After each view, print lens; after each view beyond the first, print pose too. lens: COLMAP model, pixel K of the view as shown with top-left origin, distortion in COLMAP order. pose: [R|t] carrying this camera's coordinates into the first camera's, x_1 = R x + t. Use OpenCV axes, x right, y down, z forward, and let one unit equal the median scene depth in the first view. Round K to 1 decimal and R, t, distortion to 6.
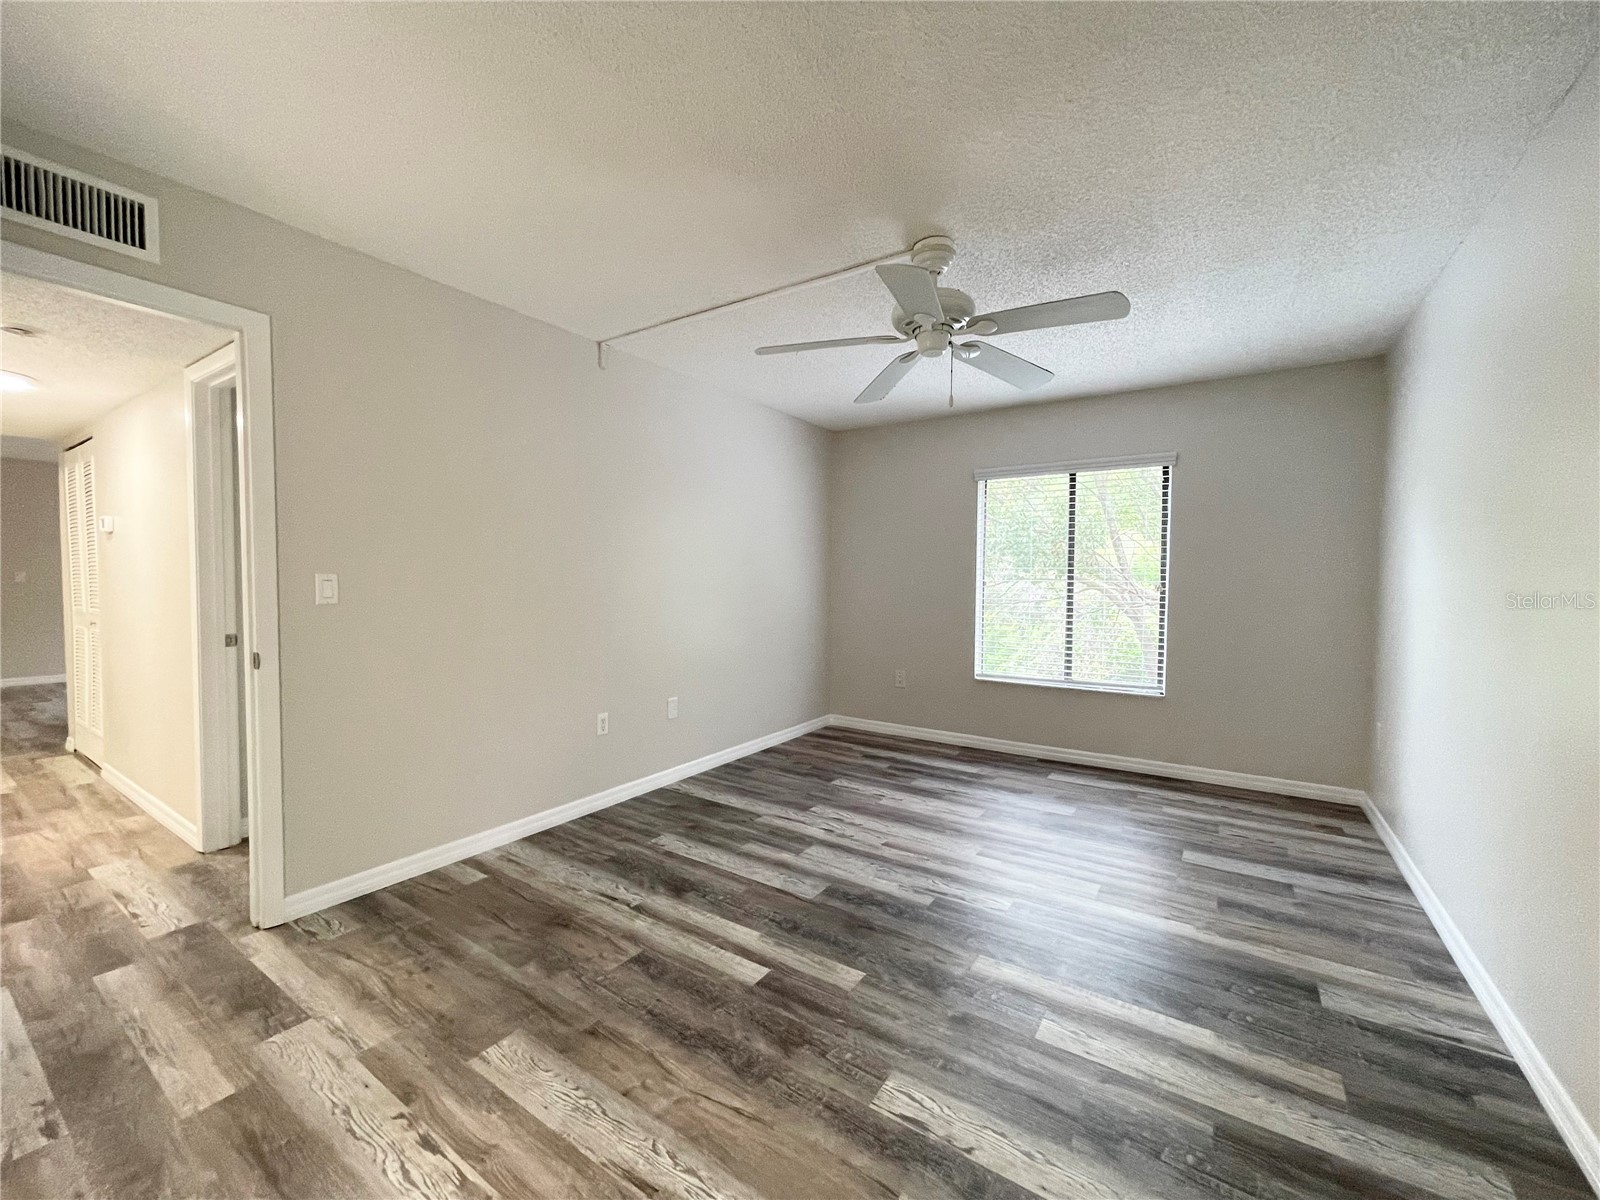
lens RADIAL K [[644.1, 0, 792.6], [0, 644.1, 595.8], [0, 0, 1]] dist [-0.007397, 0.003453]
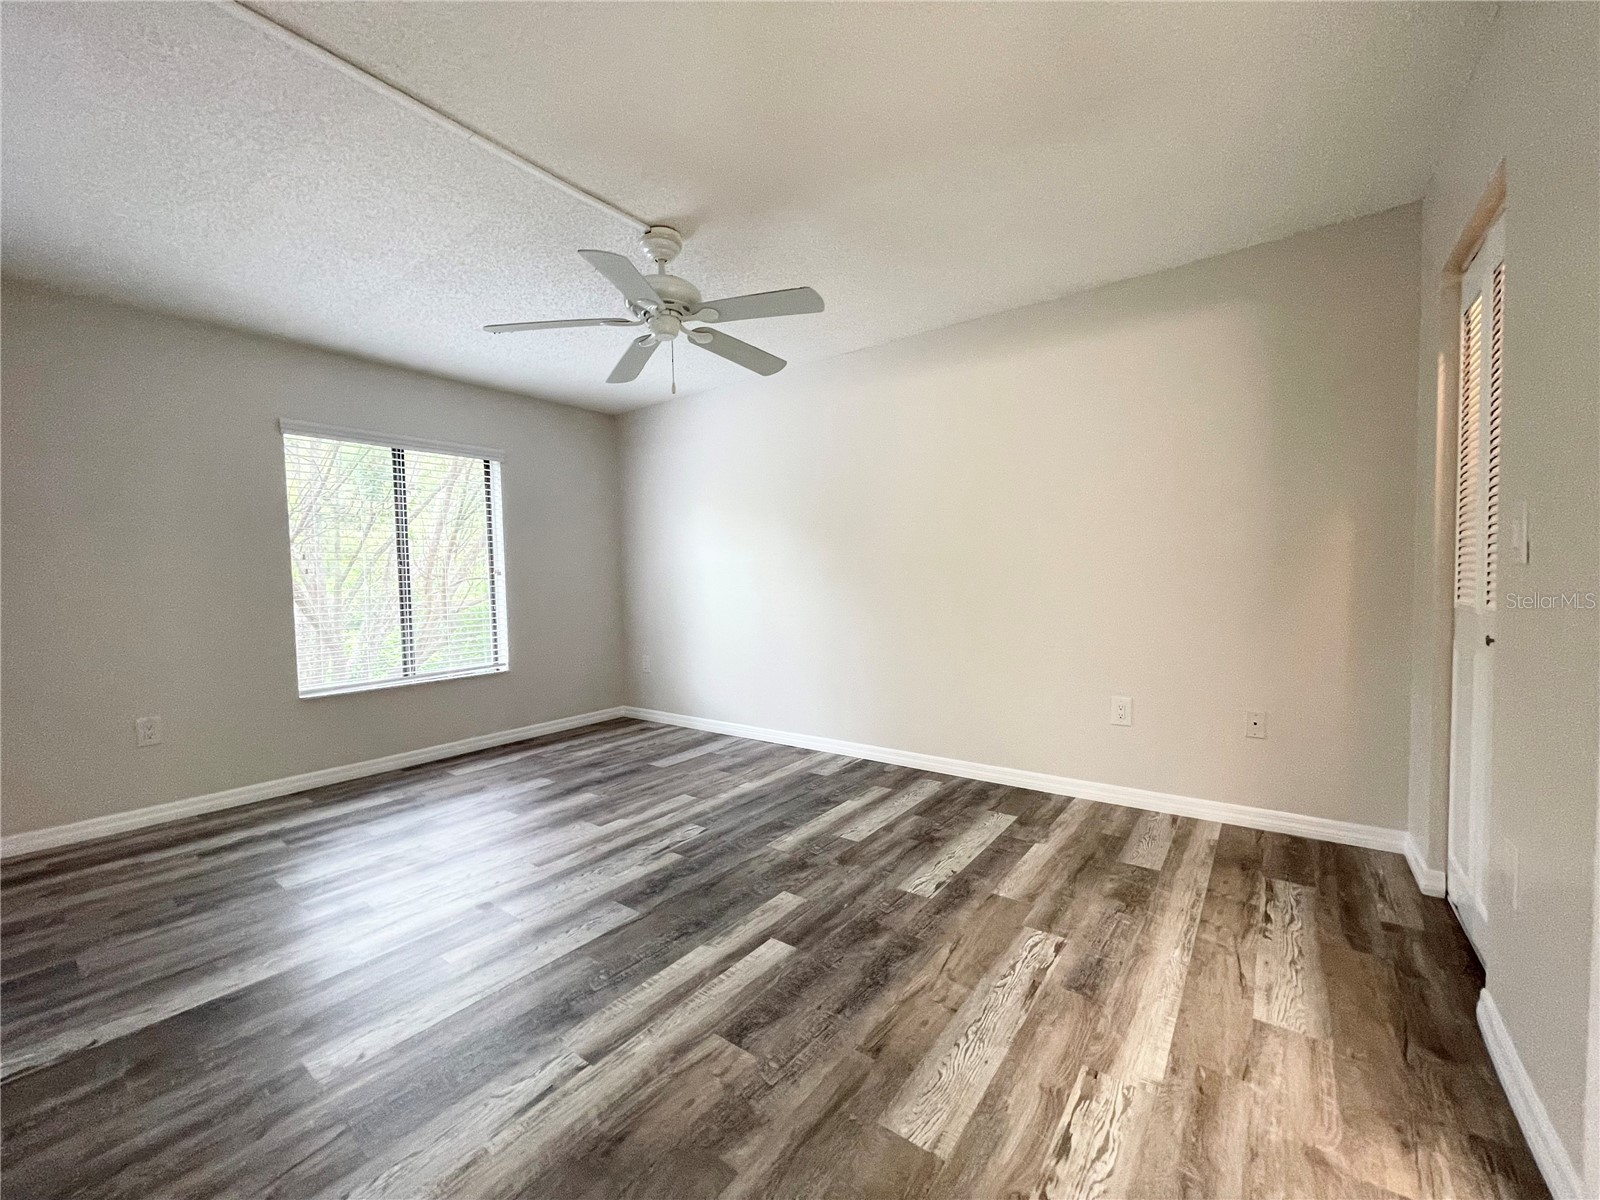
lens RADIAL K [[644.1, 0, 793.7], [0, 644.1, 603.6], [0, 0, 1]] dist [-0.007397, 0.003453]
pose [[0.059481, -0.053224, 0.996810, -0.980362], [0.048439, 0.997555, 0.050373, 0.019572], [-0.997054, 0.045288, 0.061914, 0.871682]]
